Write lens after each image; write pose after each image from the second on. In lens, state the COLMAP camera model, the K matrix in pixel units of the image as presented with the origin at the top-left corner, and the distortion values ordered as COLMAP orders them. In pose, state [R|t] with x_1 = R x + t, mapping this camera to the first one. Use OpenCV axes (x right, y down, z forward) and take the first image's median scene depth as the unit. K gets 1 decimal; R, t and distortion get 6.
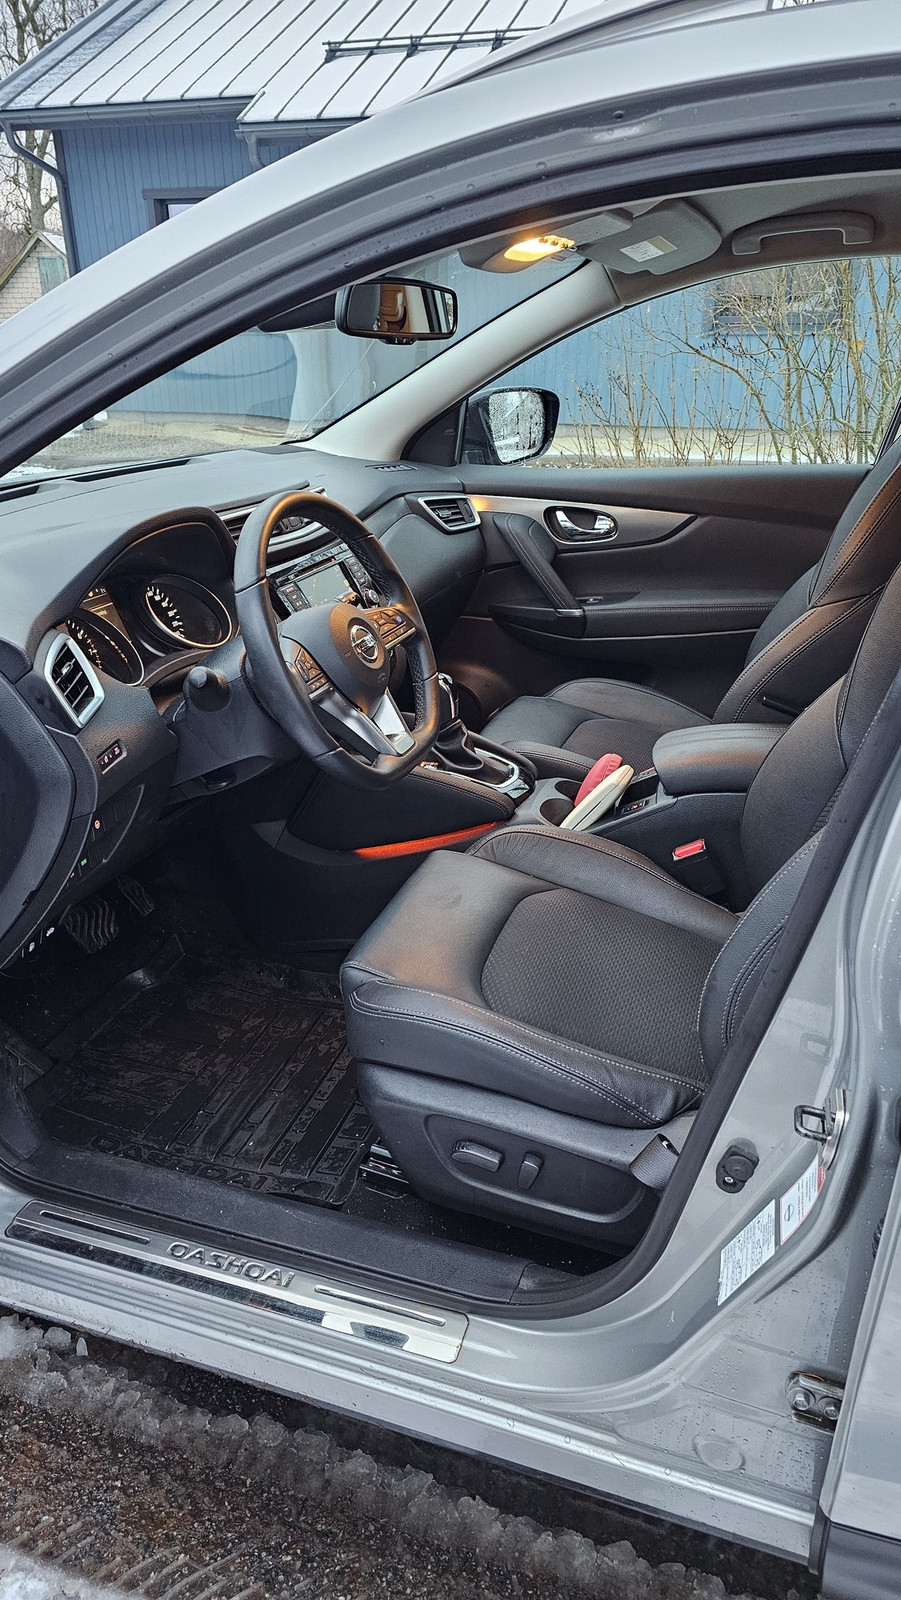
lens RADIAL K [[1085.8, 0, 450.5], [0, 1085.8, 800.0], [0, 0, 1]] dist [0.096758, -0.150768]
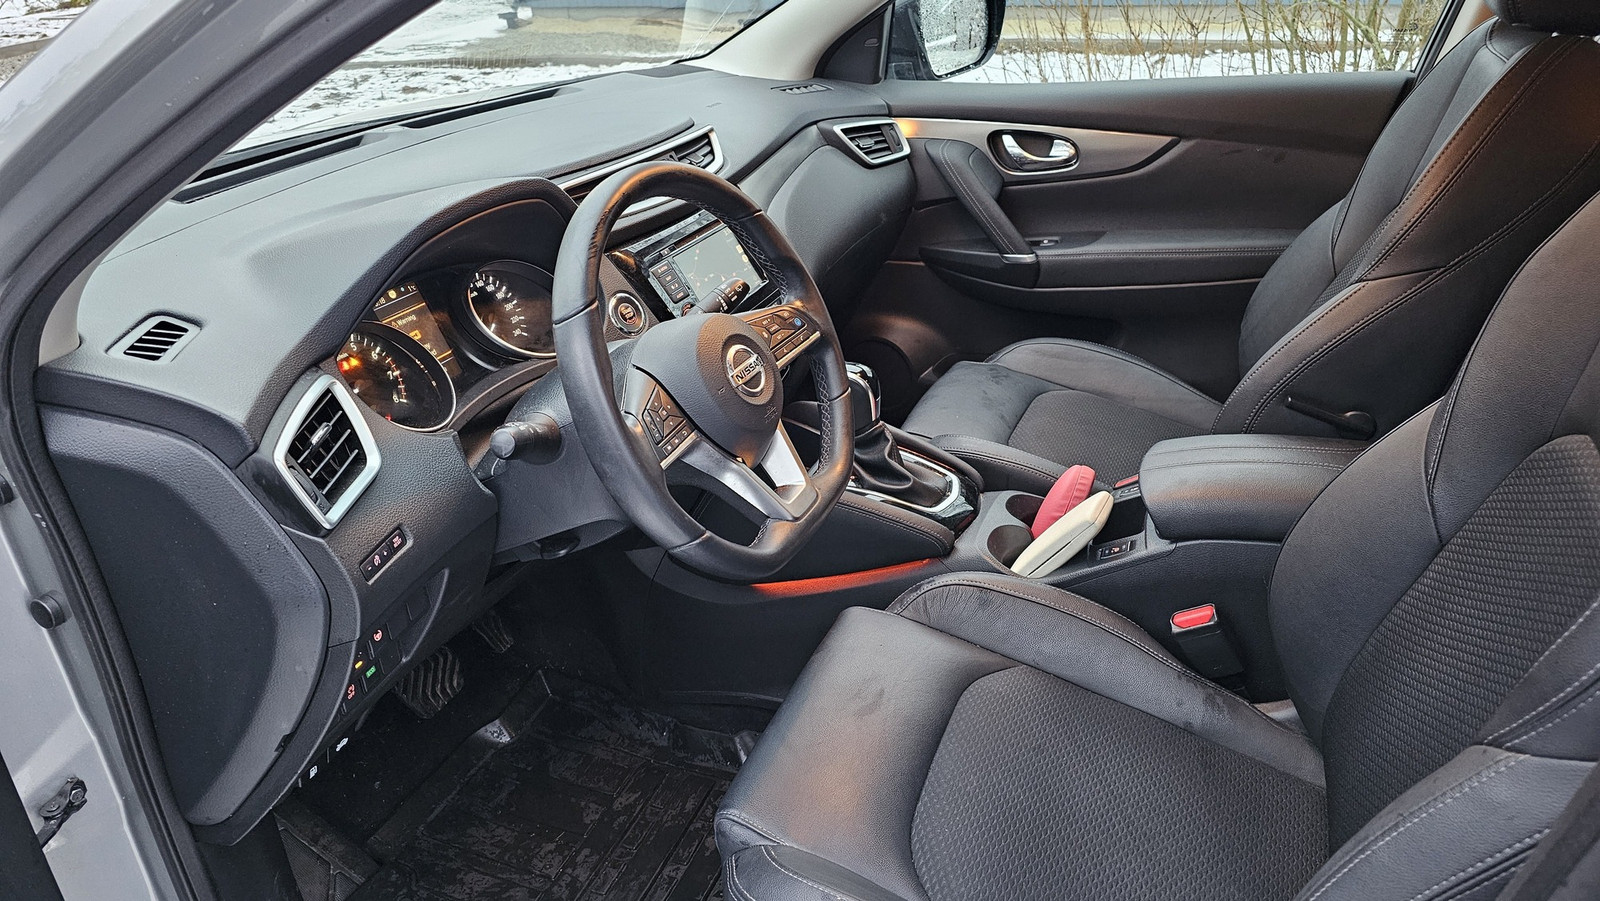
lens RADIAL K [[1085.8, 0, 797.1], [0, 1085.8, 413.9], [0, 0, 1]] dist [0.096758, -0.150768]
pose [[0.996942, -0.003352, -0.078070, 0.008391], [0.005307, 0.999677, 0.024839, -0.102089], [0.077962, -0.025177, 0.996638, 0.217803]]
